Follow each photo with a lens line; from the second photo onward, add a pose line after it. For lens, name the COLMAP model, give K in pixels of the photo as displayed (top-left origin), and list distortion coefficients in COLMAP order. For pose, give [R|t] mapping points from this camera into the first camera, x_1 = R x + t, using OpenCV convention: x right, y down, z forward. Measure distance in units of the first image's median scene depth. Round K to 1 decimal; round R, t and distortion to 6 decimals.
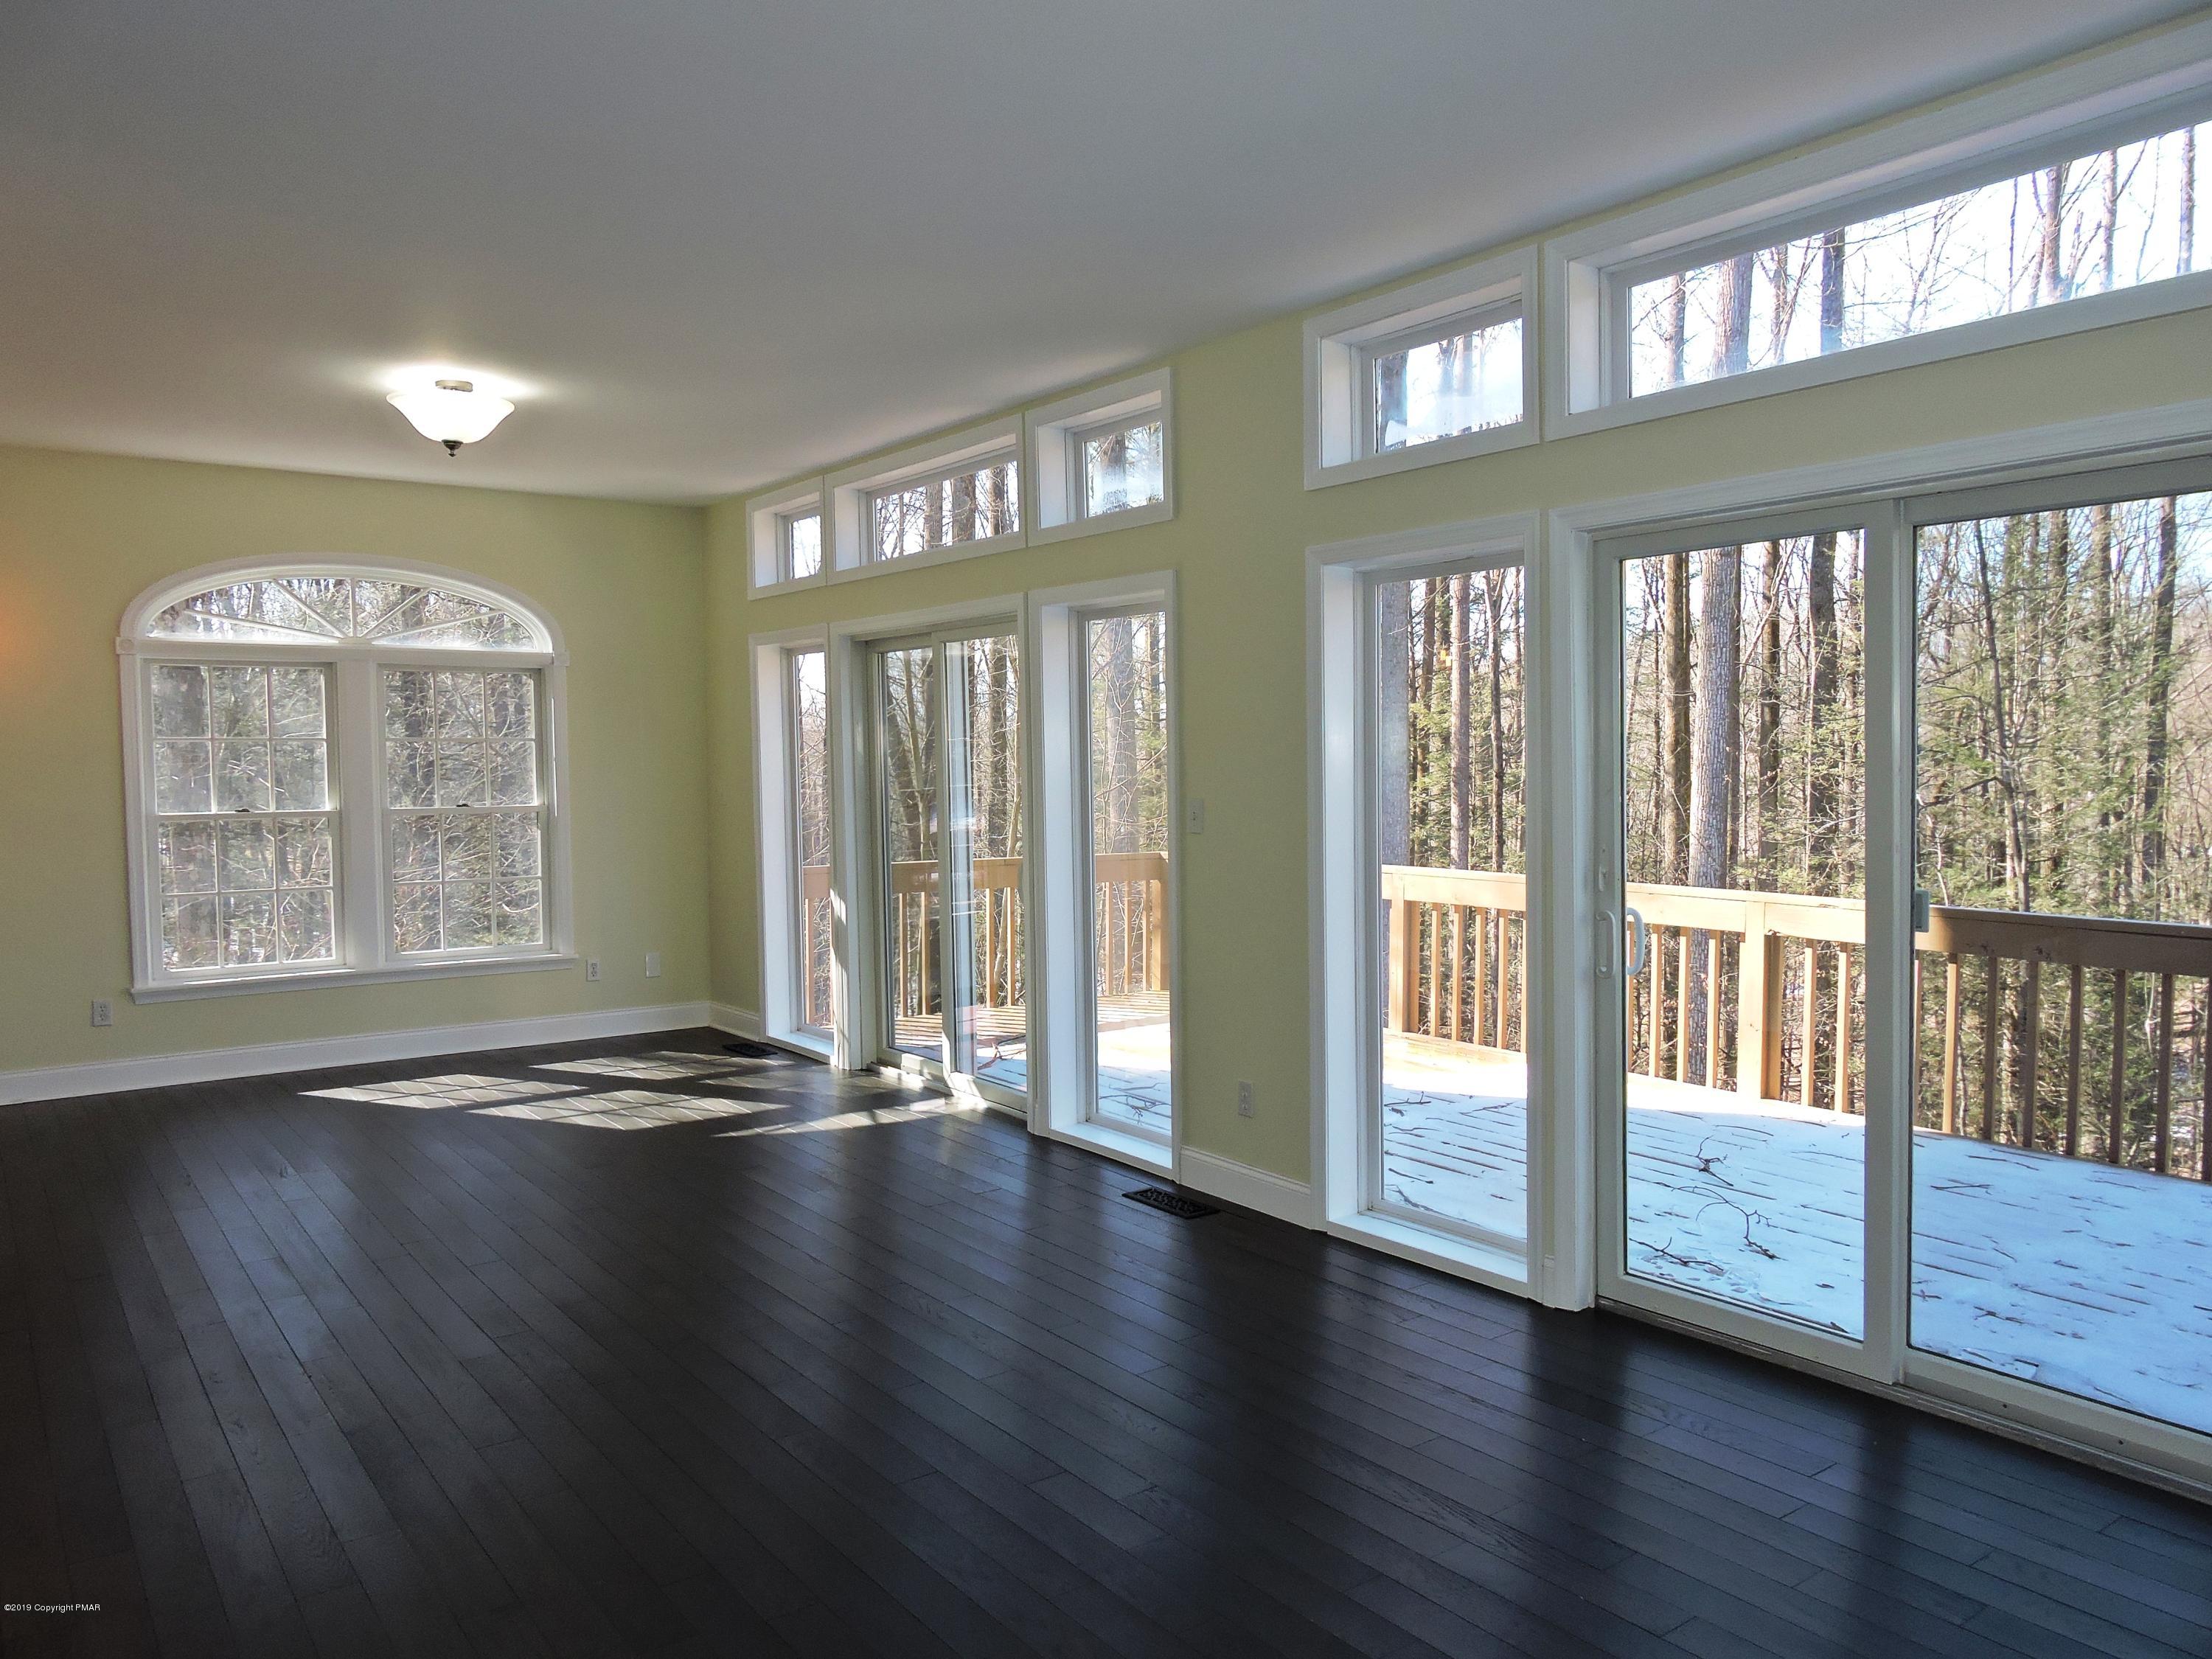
lens RADIAL K [[1578.5, 0, 1106.0], [0, 1578.5, 829.5], [0, 0, 1]] dist [0.003604, -0.003427]
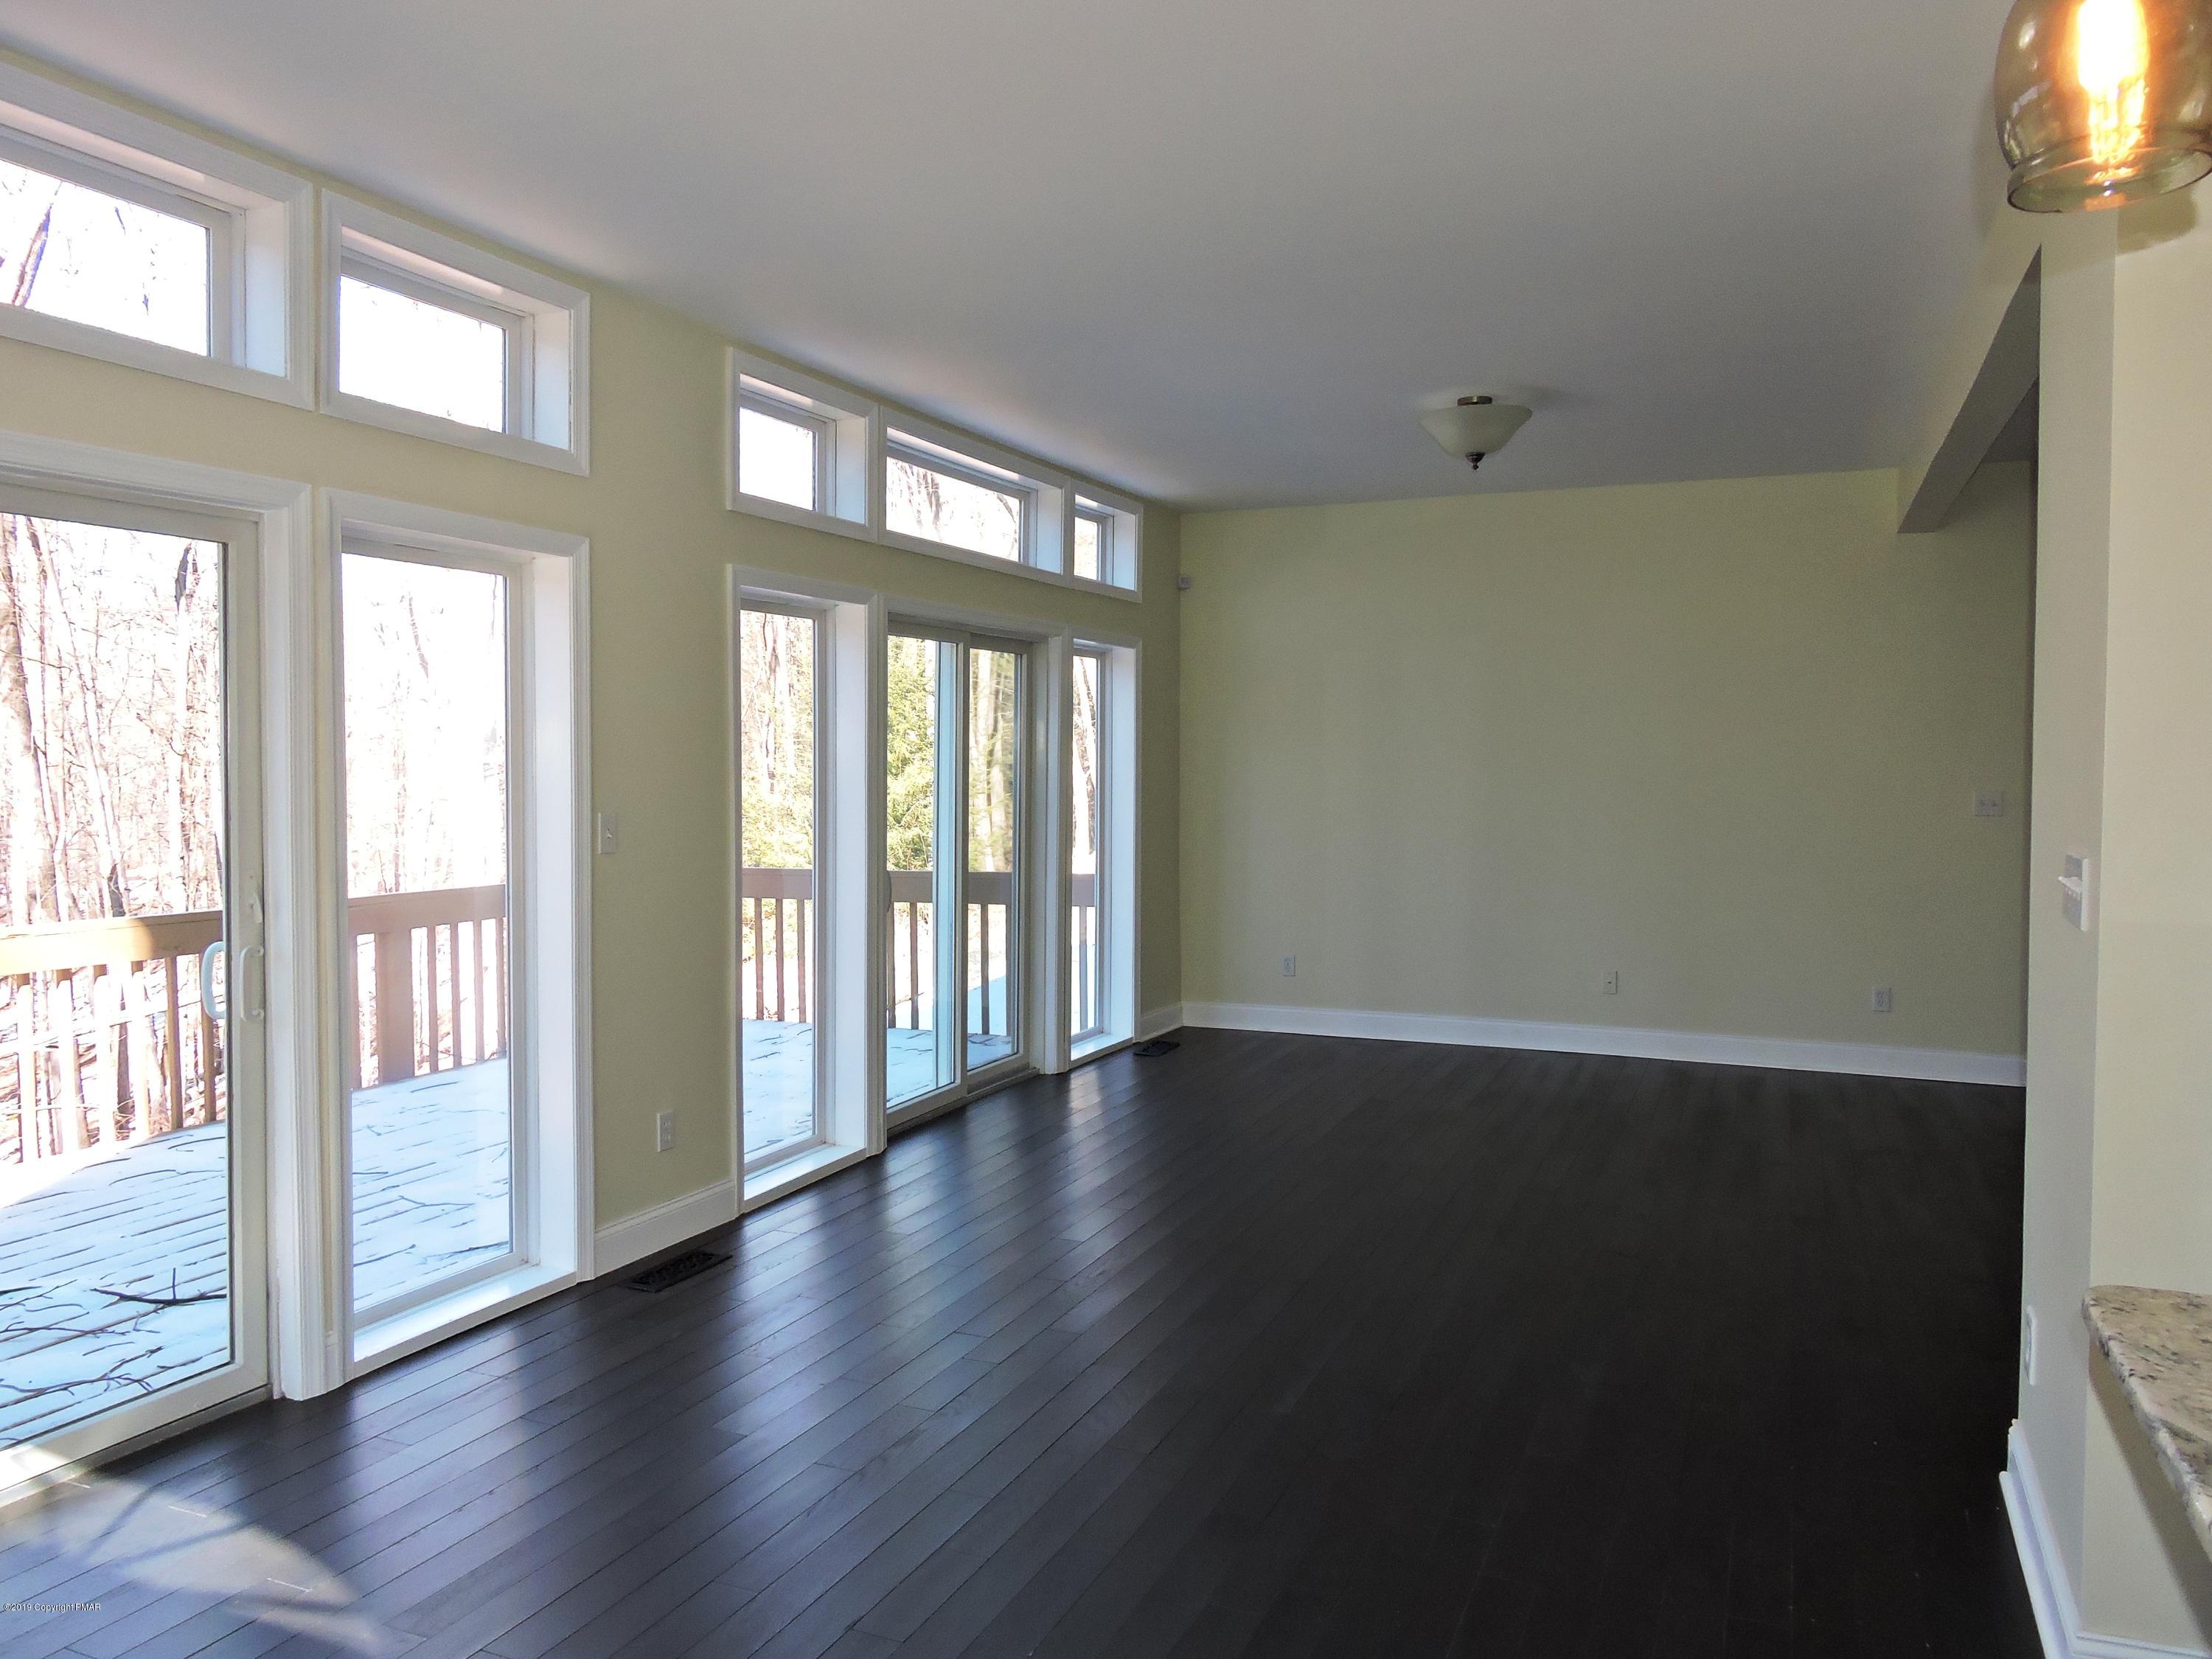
lens RADIAL K [[1578.5, 0, 1106.0], [0, 1578.5, 829.5], [0, 0, 1]] dist [0.003604, -0.003427]
pose [[-0.467780, -0.047053, 0.882591, -0.075612], [0.032154, 0.997015, 0.070195, -0.006319], [-0.883260, 0.061214, -0.464871, 0.107906]]
